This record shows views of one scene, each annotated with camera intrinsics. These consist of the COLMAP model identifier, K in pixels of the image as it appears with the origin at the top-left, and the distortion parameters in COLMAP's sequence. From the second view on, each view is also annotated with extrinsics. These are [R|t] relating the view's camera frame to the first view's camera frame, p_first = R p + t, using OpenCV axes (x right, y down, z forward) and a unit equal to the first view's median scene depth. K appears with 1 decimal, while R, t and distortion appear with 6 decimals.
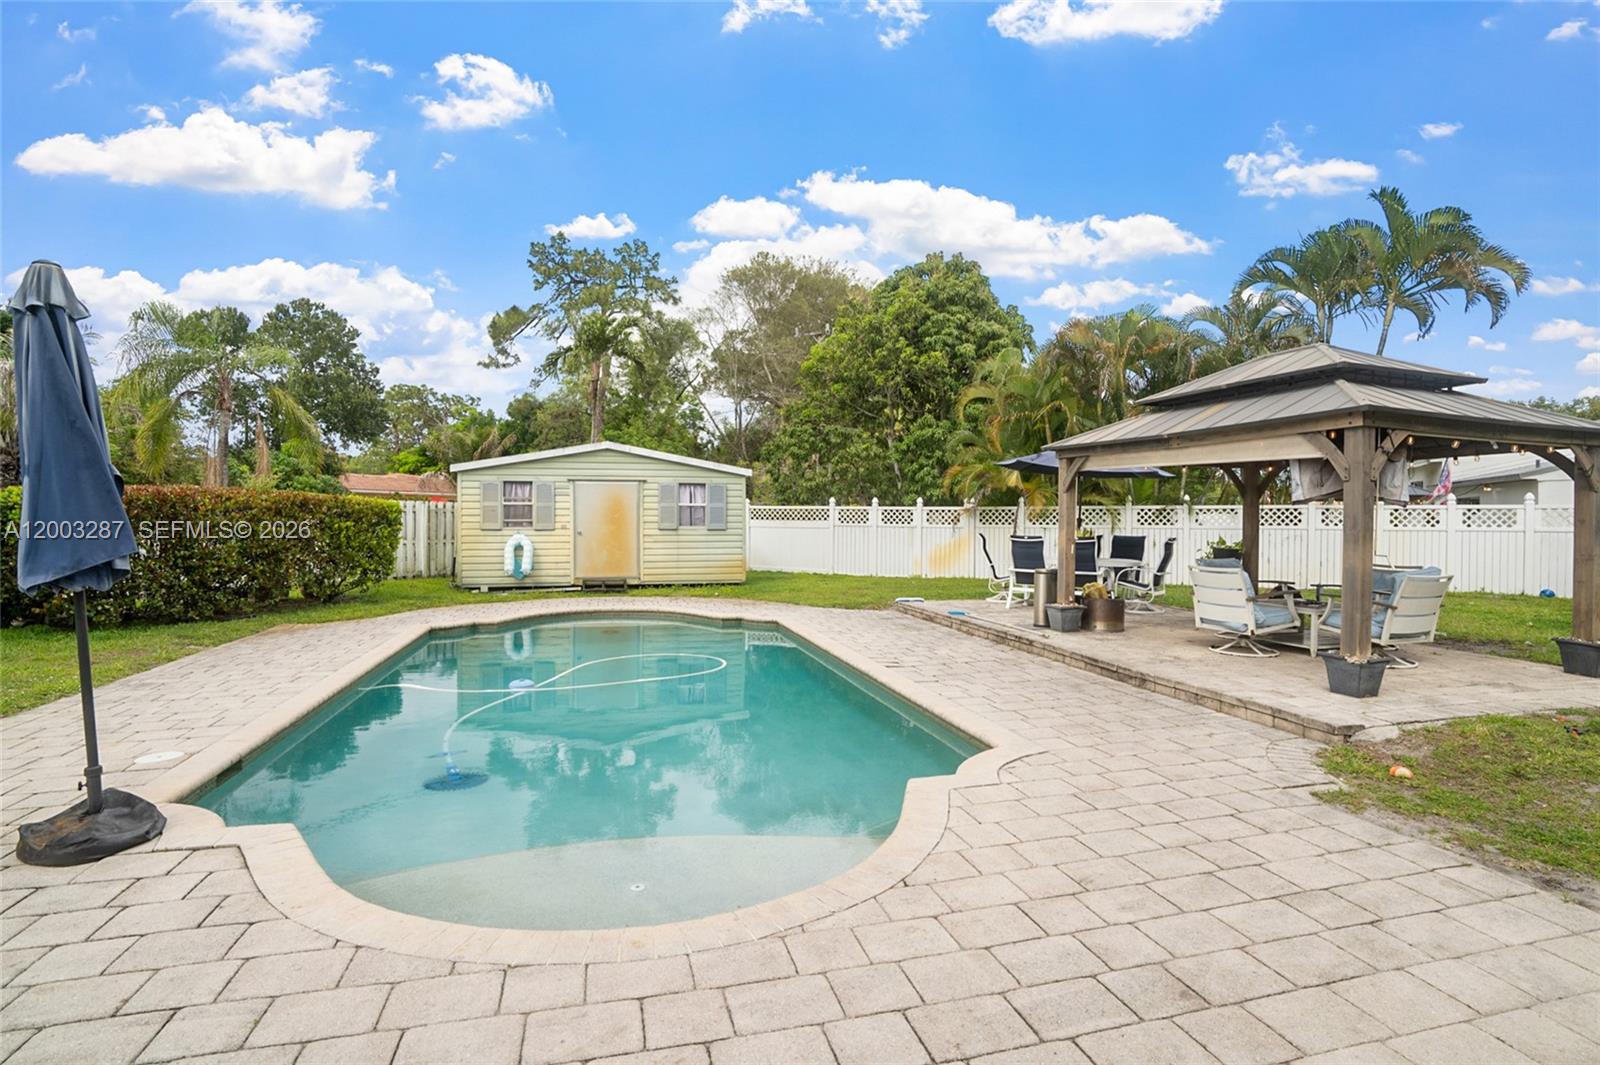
lens RADIAL K [[777.1, 0, 806.8], [0, 777.1, 532.4], [0, 0, 1]] dist [-0.071805, 0.032341]
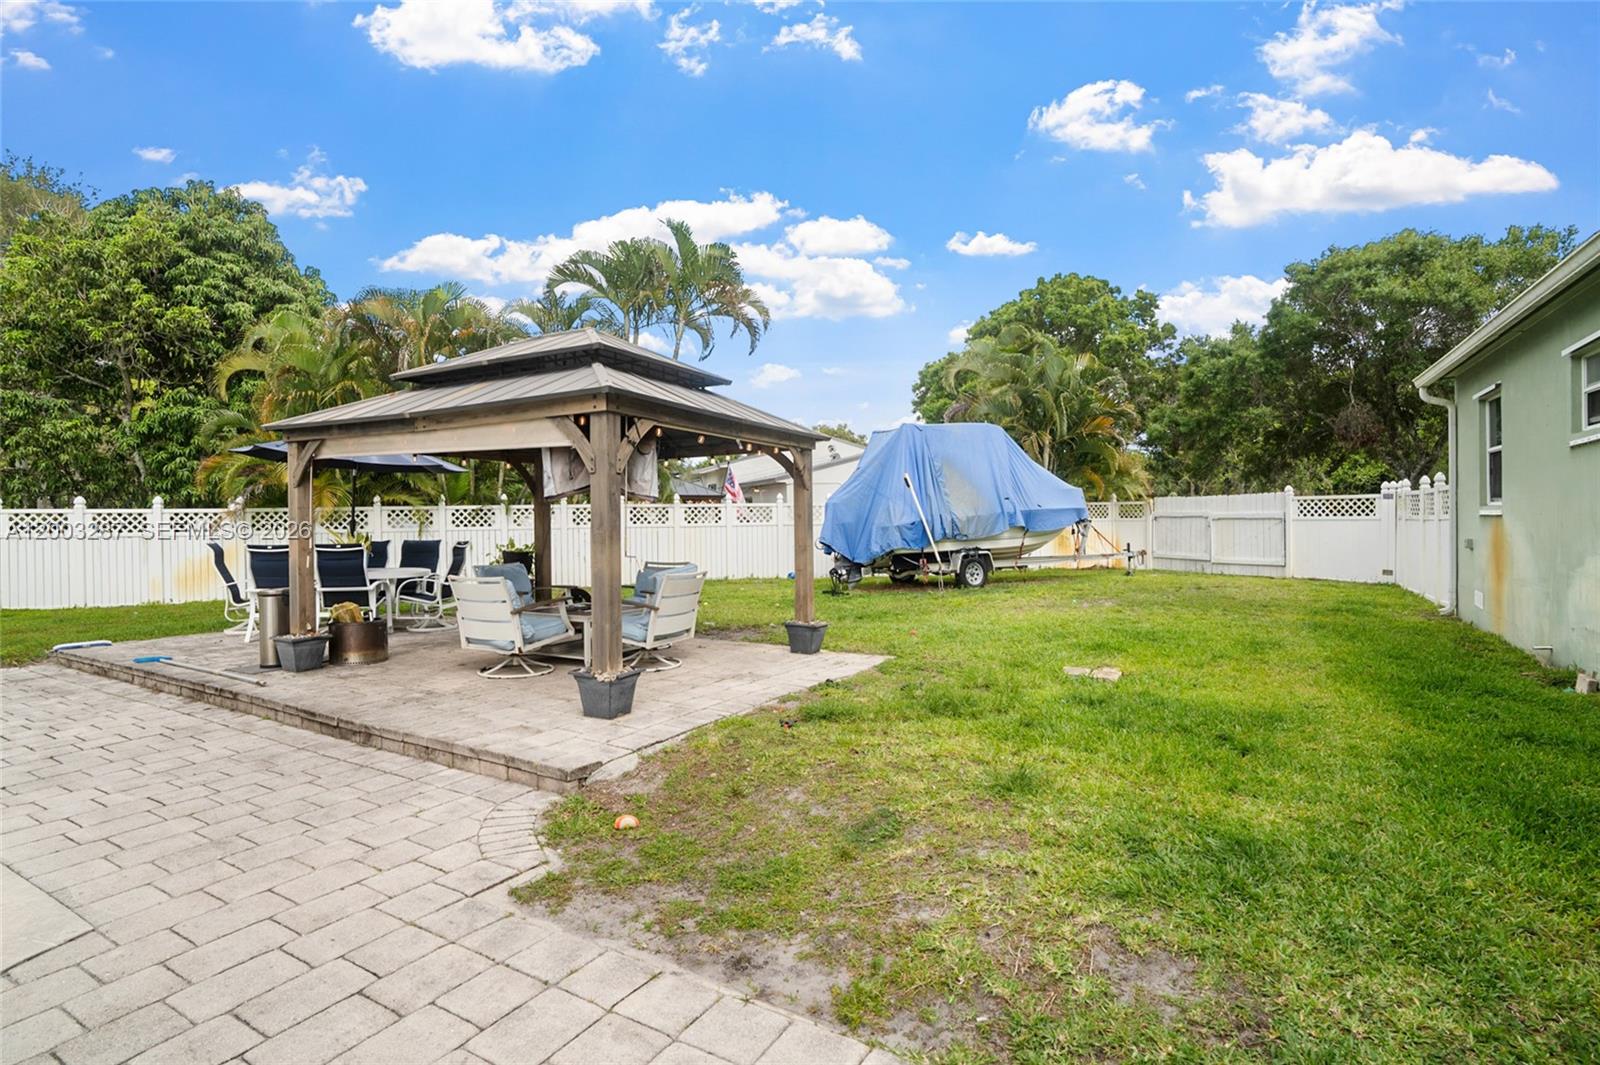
lens RADIAL K [[777.1, 0, 806.8], [0, 777.1, 532.4], [0, 0, 1]] dist [-0.071805, 0.032341]
pose [[0.706222, -0.026425, 0.707498, 0.148592], [0.028013, 0.999564, 0.009371, -0.000291], [-0.707436, 0.013201, 0.706654, 0.112006]]
